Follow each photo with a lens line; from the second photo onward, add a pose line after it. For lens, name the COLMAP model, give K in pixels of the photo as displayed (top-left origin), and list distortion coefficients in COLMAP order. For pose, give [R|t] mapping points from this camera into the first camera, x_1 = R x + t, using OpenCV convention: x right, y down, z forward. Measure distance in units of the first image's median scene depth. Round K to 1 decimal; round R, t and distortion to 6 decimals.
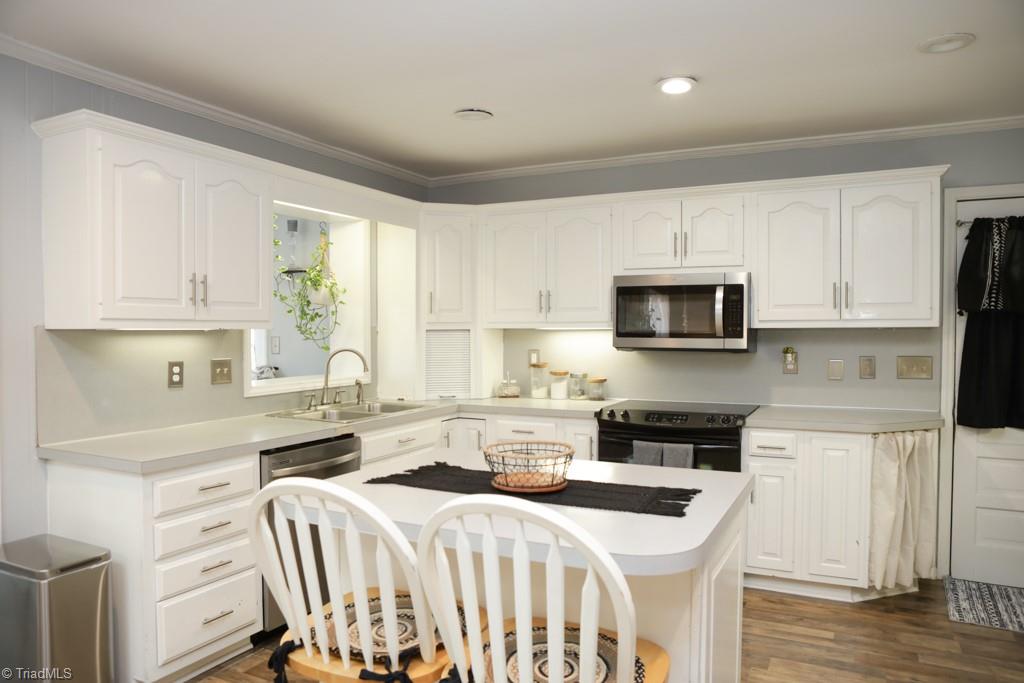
lens RADIAL K [[717.6, 0, 510.4], [0, 717.6, 345.3], [0, 0, 1]] dist [-0.118767, 0.086515]
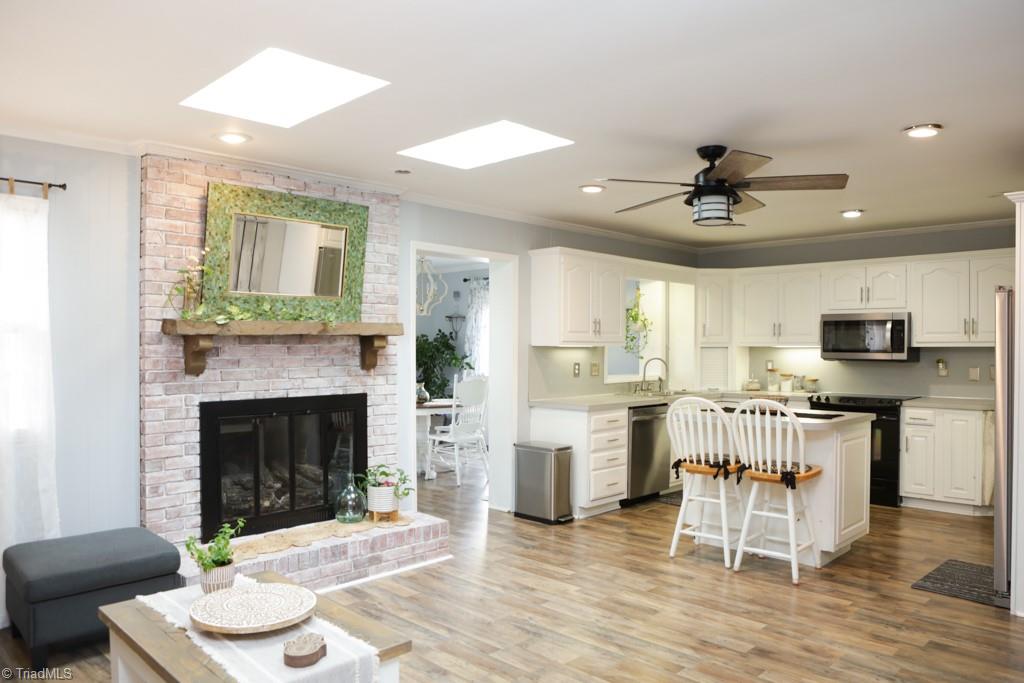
lens RADIAL K [[717.6, 0, 510.4], [0, 717.6, 345.3], [0, 0, 1]] dist [-0.118767, 0.086515]
pose [[0.951323, 0.003709, -0.308174, -0.034777], [-0.010765, 0.999717, -0.021202, 0.014734], [0.308009, 0.023487, 0.951094, -0.737176]]
